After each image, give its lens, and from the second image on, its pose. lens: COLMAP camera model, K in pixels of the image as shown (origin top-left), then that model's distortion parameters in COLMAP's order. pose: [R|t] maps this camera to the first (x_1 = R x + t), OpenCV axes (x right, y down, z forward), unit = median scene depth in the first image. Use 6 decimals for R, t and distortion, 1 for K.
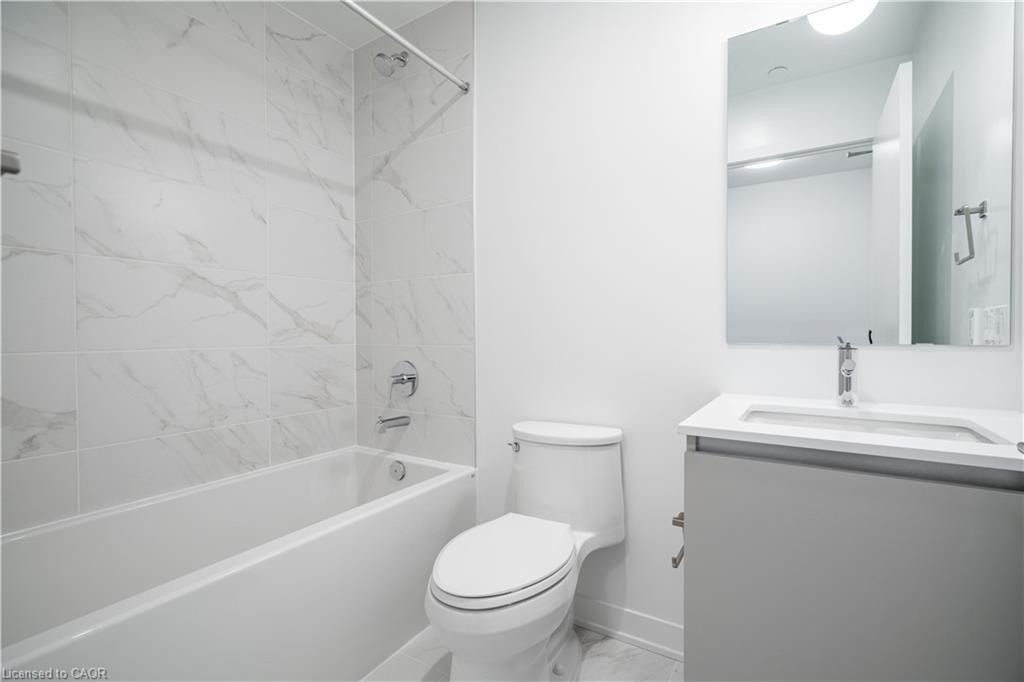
lens RADIAL K [[468.4, 0, 511.1], [0, 468.4, 340.4], [0, 0, 1]] dist [-0.002532, -0.000624]
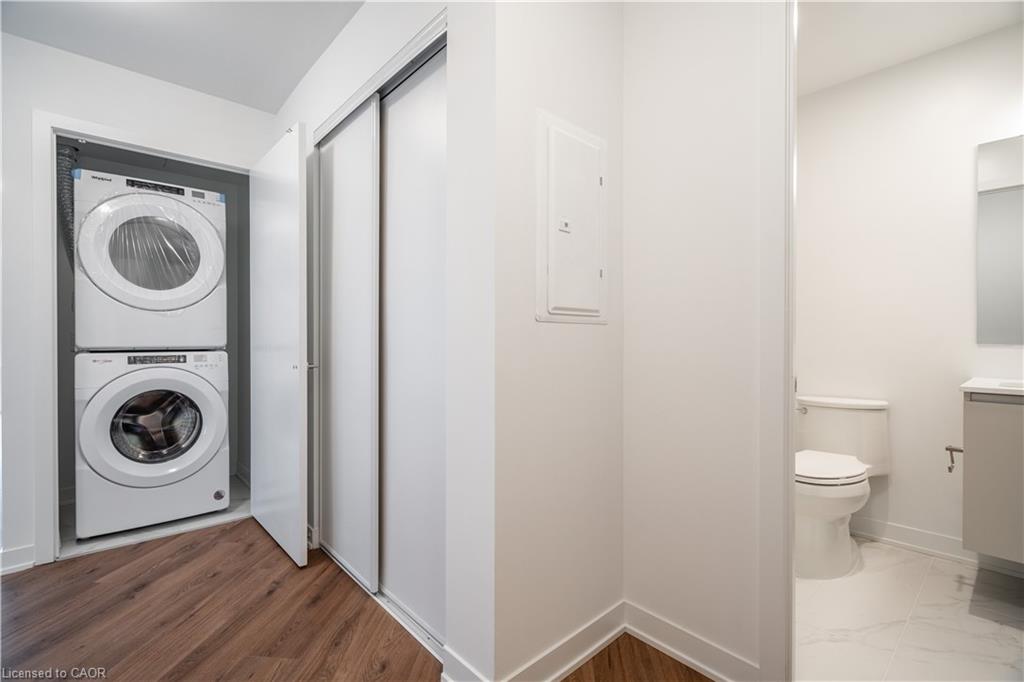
lens RADIAL K [[468.4, 0, 510.6], [0, 468.4, 341.1], [0, 0, 1]] dist [-0.002532, -0.000624]
pose [[0.960910, 0.003711, -0.276835, -0.526847], [-0.005386, 0.999972, -0.005289, 0.012907], [0.276807, 0.006574, 0.960903, -0.801255]]
